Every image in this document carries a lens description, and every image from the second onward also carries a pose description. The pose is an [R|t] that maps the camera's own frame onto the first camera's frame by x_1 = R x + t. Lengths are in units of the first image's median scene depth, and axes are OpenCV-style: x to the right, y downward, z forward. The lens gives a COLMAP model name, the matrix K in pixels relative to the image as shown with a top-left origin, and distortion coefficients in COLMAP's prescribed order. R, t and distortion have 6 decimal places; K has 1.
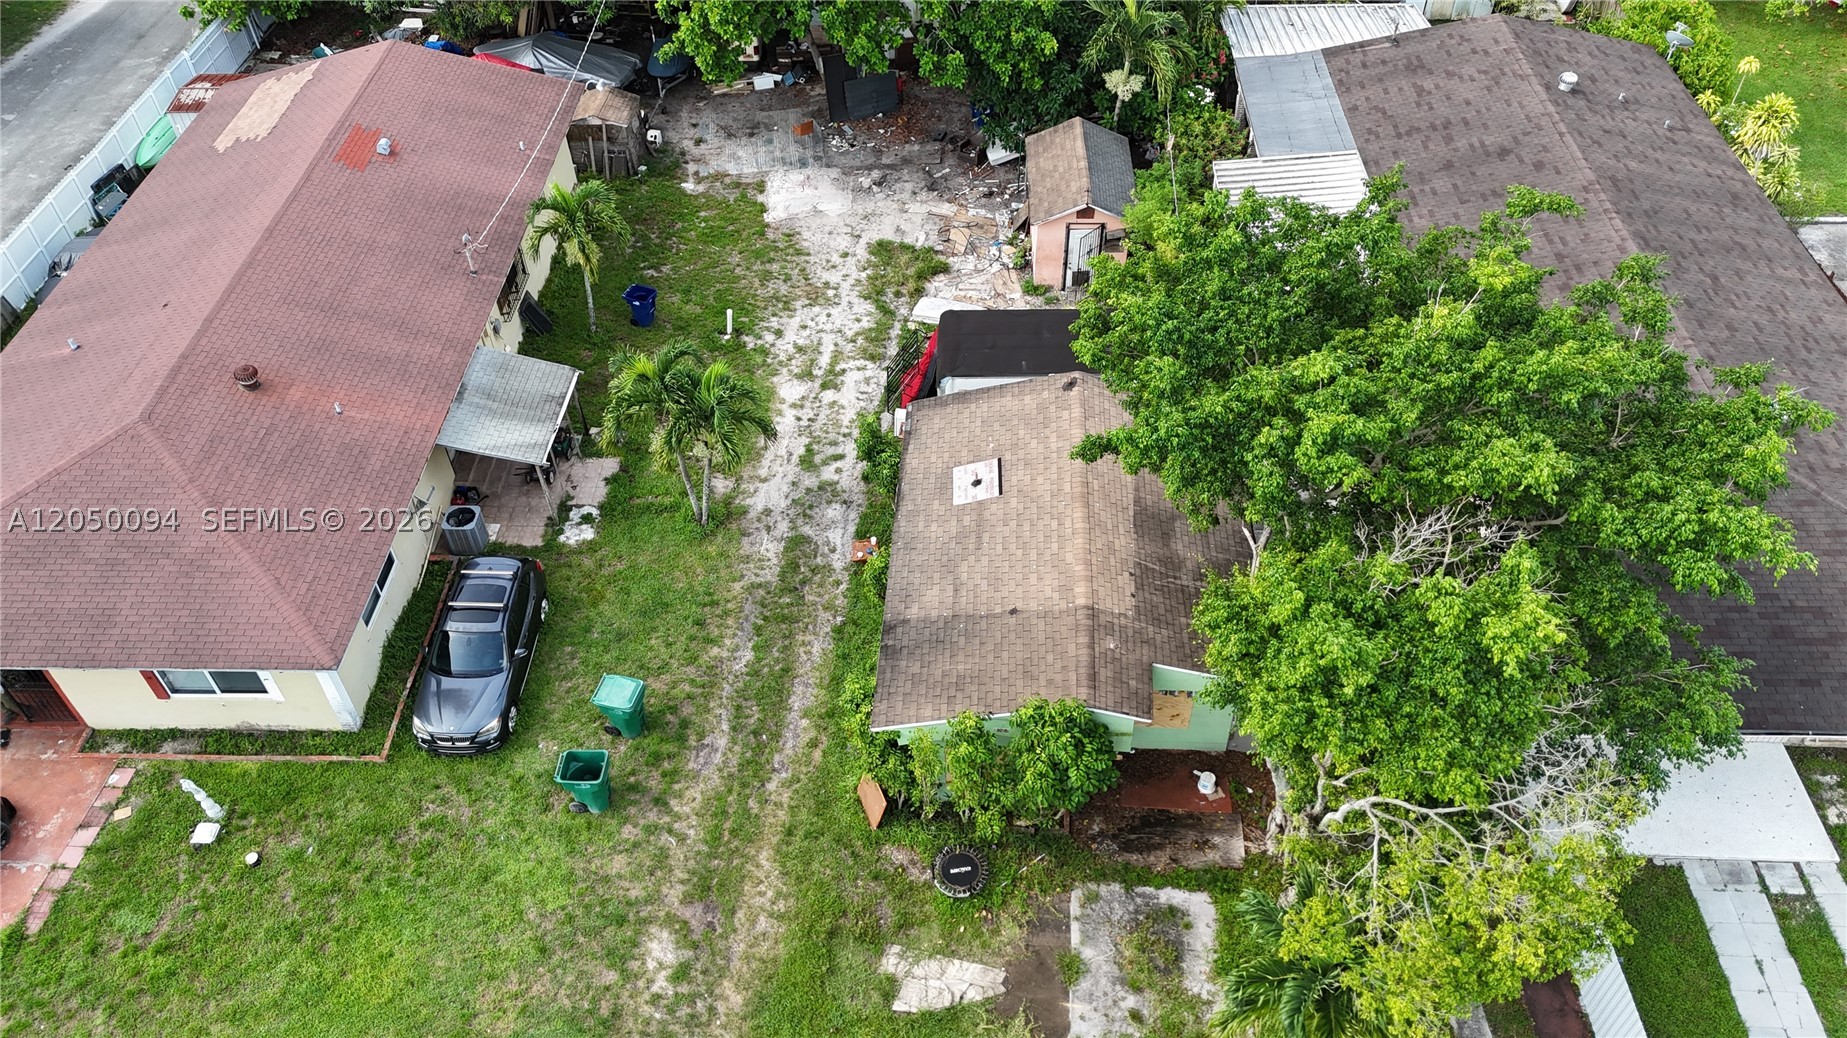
lens RADIAL K [[1319.9, 0, 937.0], [0, 1319.9, 515.0], [0, 0, 1]] dist [0.100820, -0.119720]
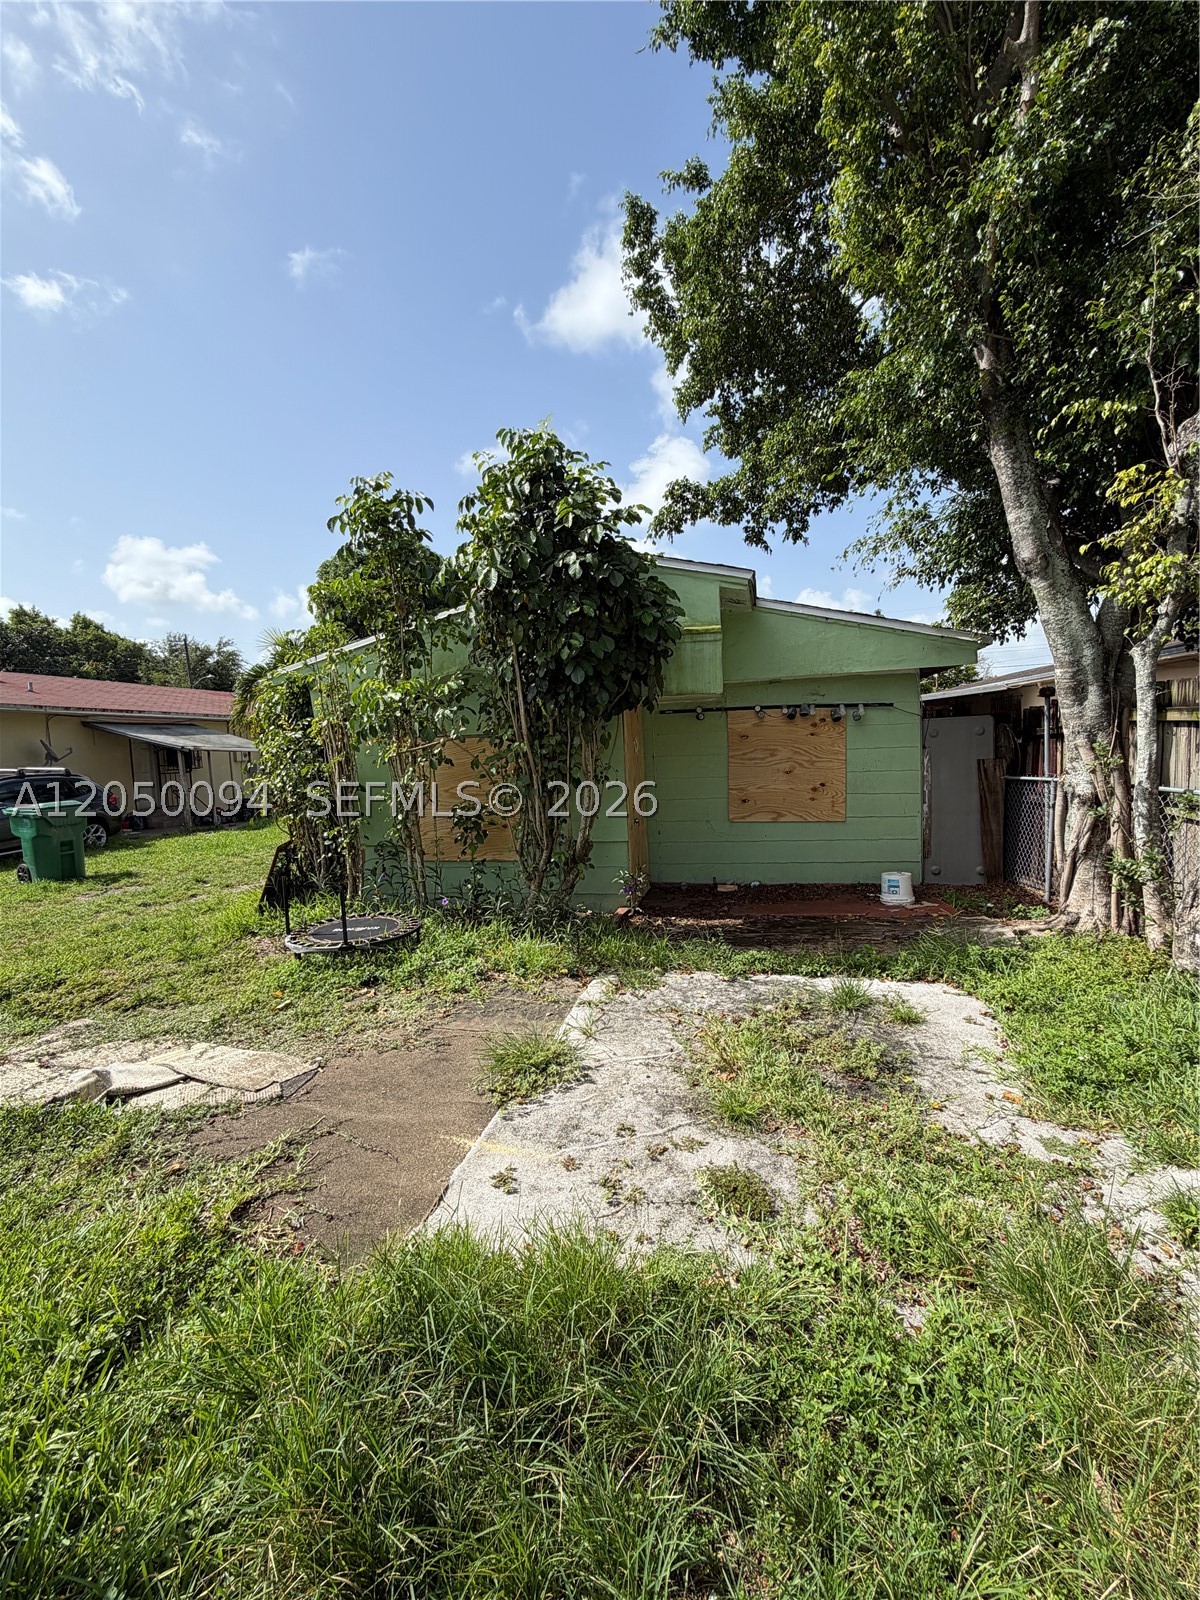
lens RADIAL K [[661.1, 0, 604.0], [0, 661.1, 801.2], [0, 0, 1]] dist [-0.009356, -0.000214]
pose [[0.990471, -0.009238, -0.137413, 0.101304], [-0.080257, 0.772109, -0.630401, 0.282354], [0.111921, 0.635423, 0.764010, 0.621632]]
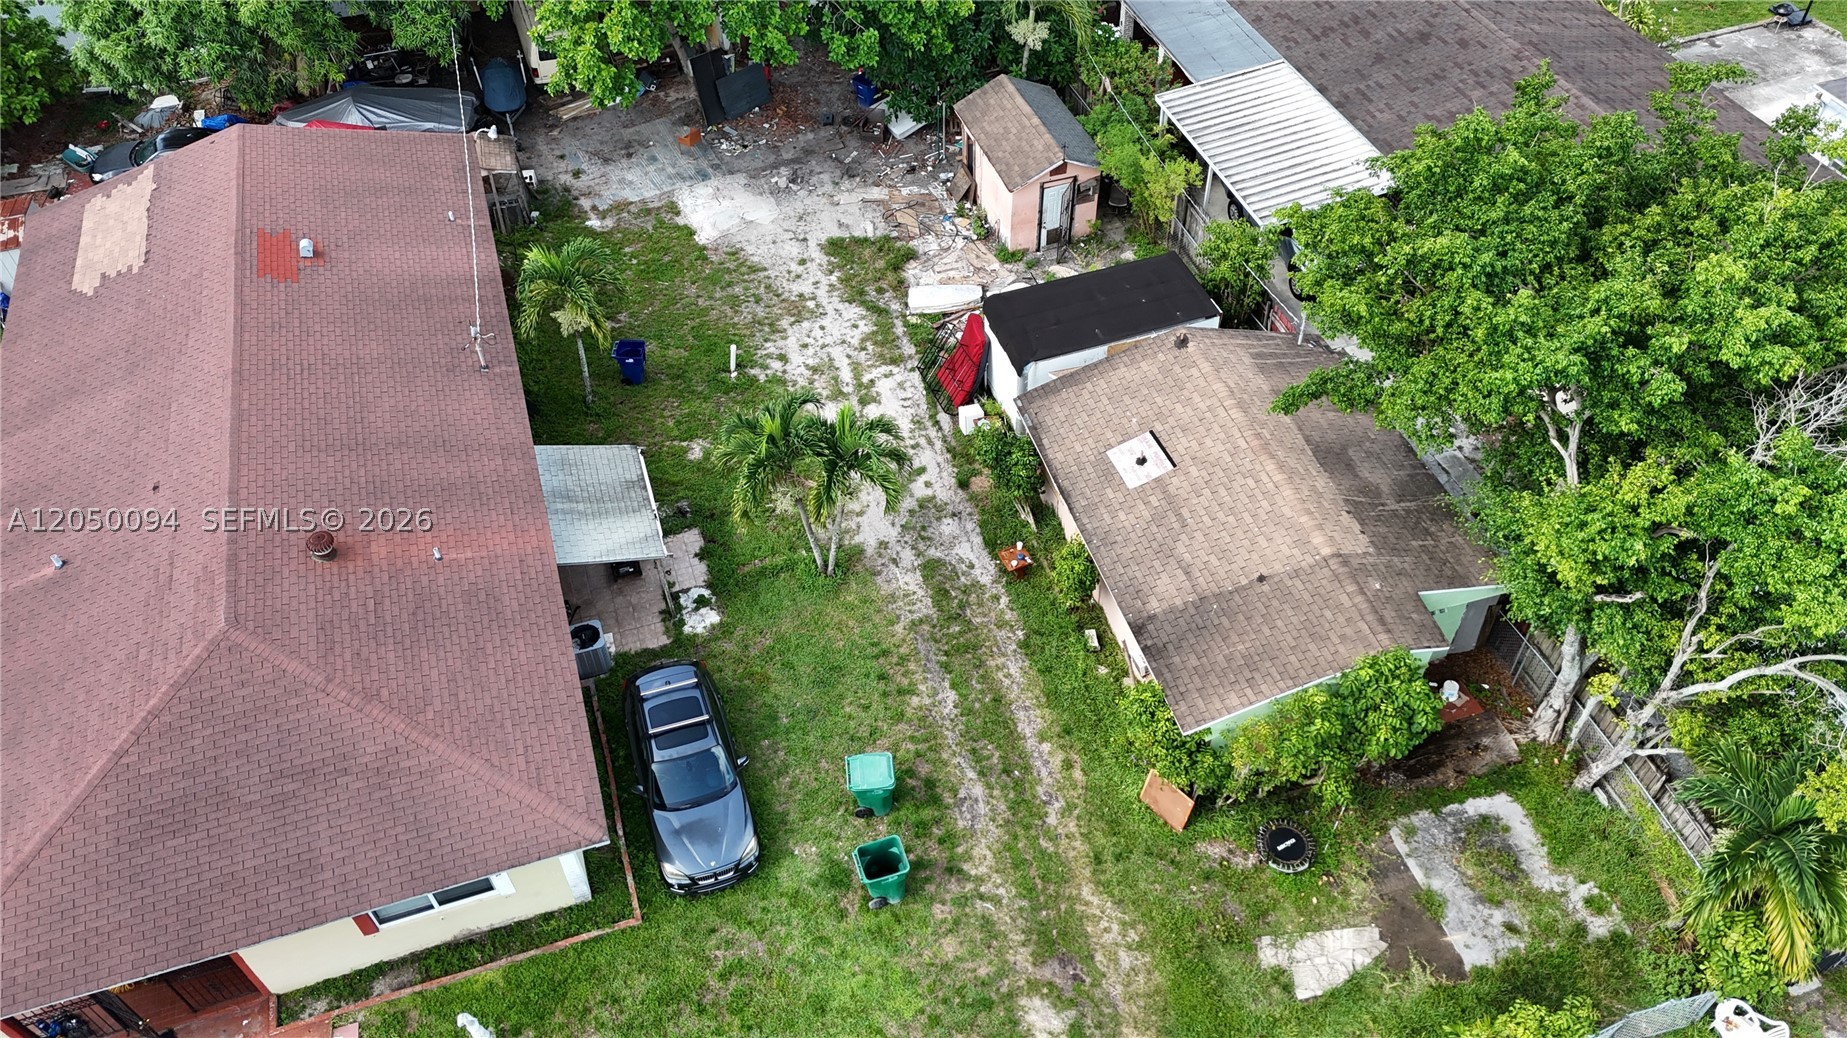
lens RADIAL K [[1313.1, 0, 930.3], [0, 1313.1, 518.3], [0, 0, 1]] dist [0.090760, -0.099864]
pose [[0.942375, -0.249212, 0.223211, -0.300563], [0.240467, 0.968412, 0.065988, -0.074386], [-0.232605, -0.008511, 0.972534, 0.078402]]
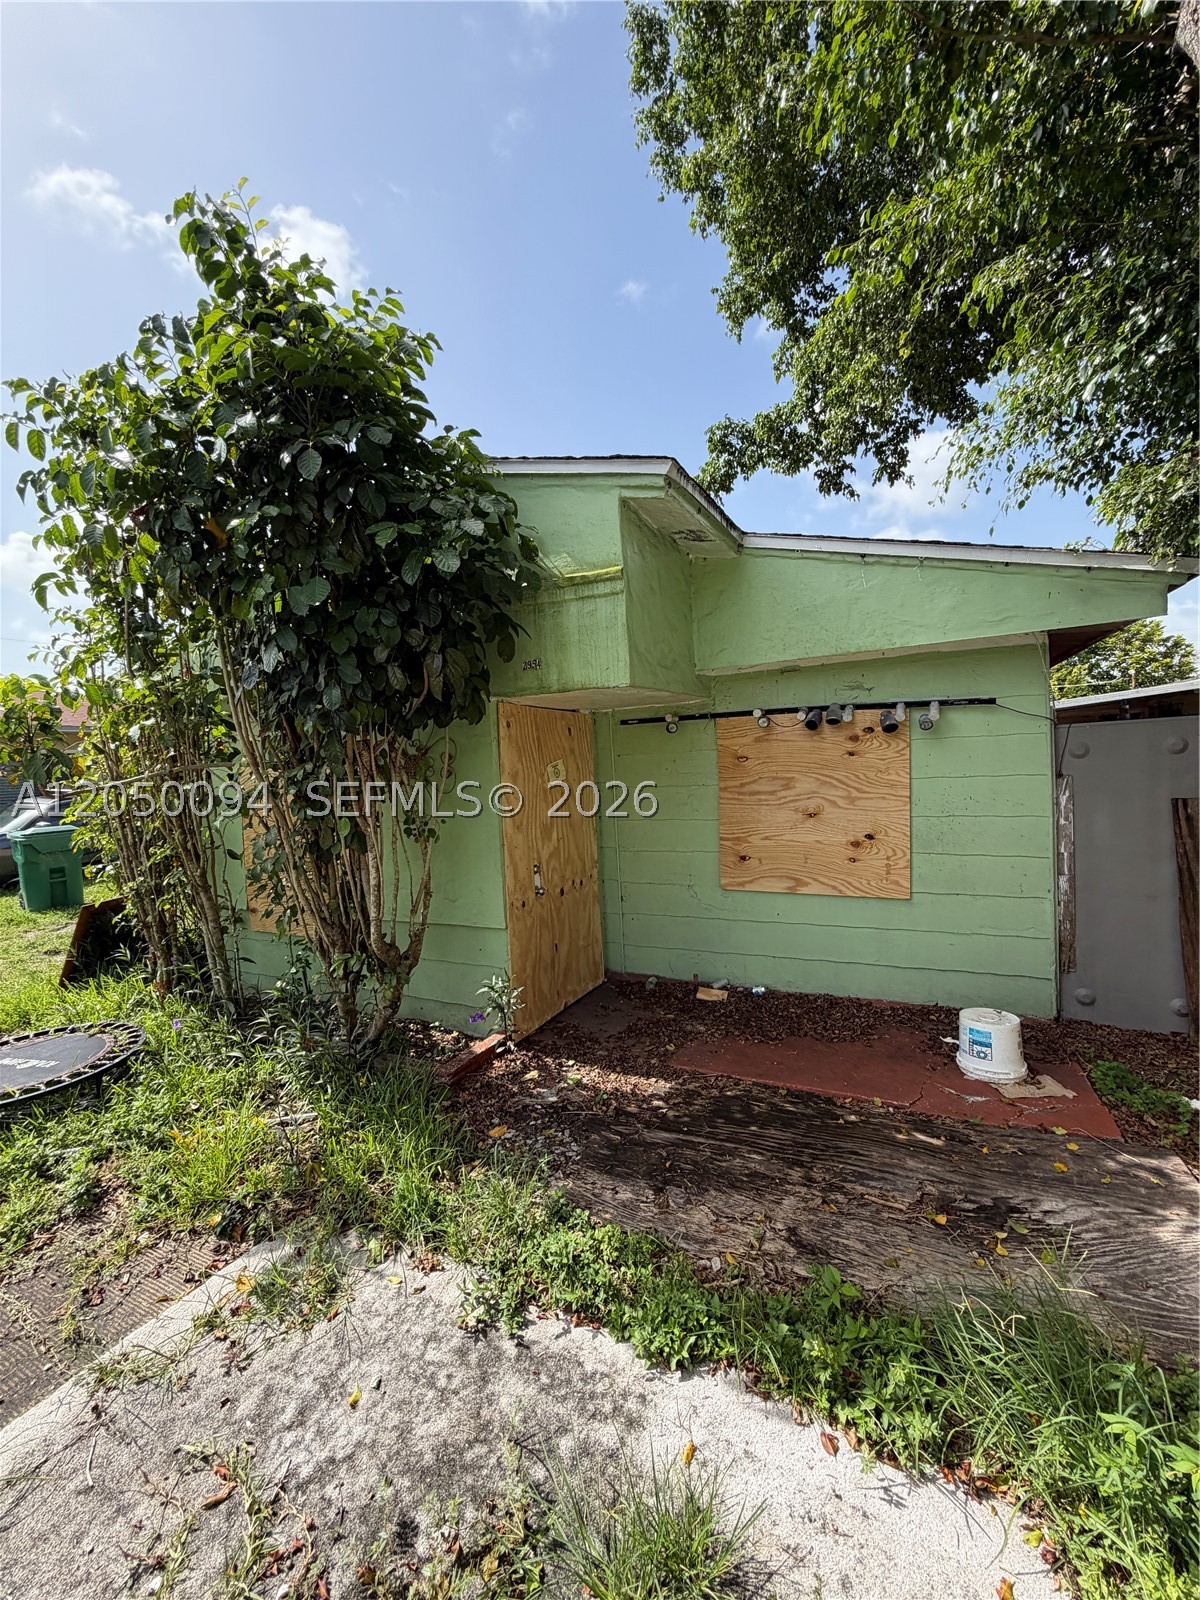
lens RADIAL K [[629.0, 0, 605.8], [0, 629.0, 795.3], [0, 0, 1]] dist [-0.005674, 0.000140]
pose [[0.928798, -0.005184, -0.370549, 0.143972], [-0.239401, 0.754862, -0.610632, 0.211942], [0.282879, 0.655864, 0.699873, 0.690571]]
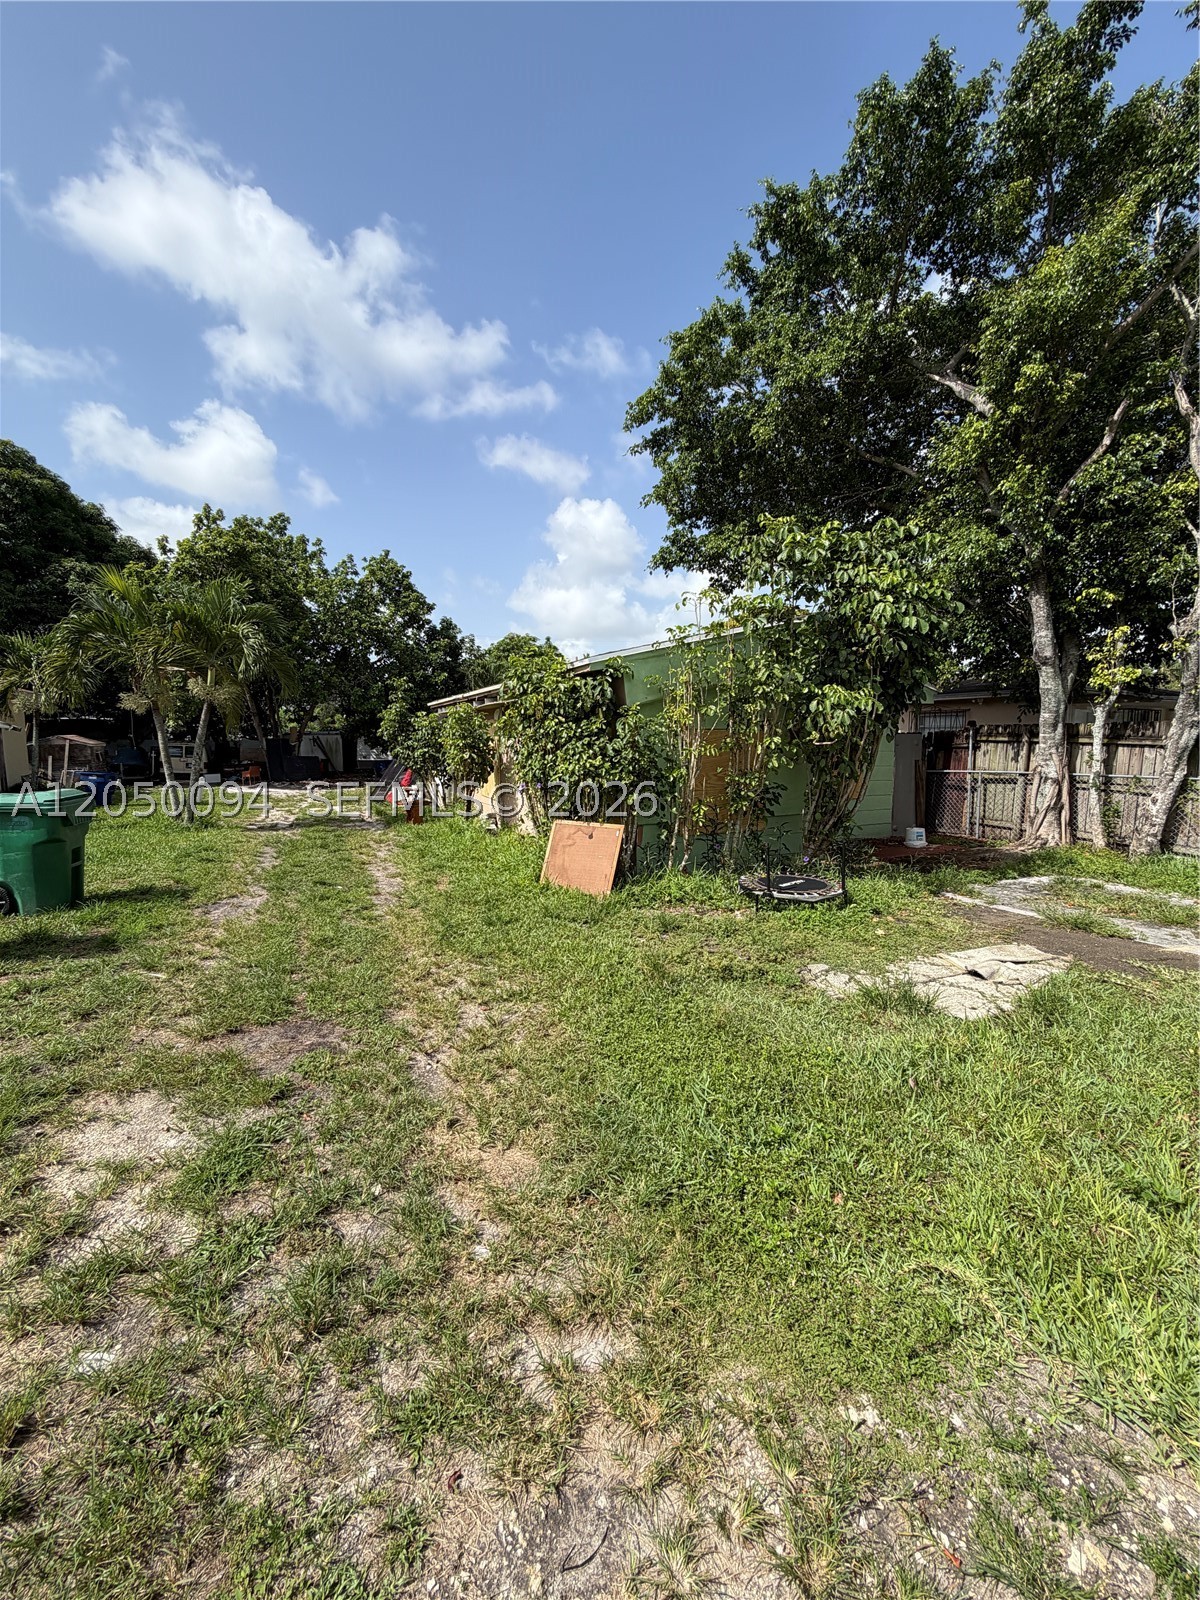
lens RADIAL K [[629.0, 0, 605.8], [0, 629.0, 795.3], [0, 0, 1]] dist [-0.005674, 0.000140]
pose [[0.872775, -0.017160, 0.487821, -0.137603], [0.326177, 0.763999, -0.556699, 0.276233], [-0.363141, 0.644989, 0.672397, 0.635150]]
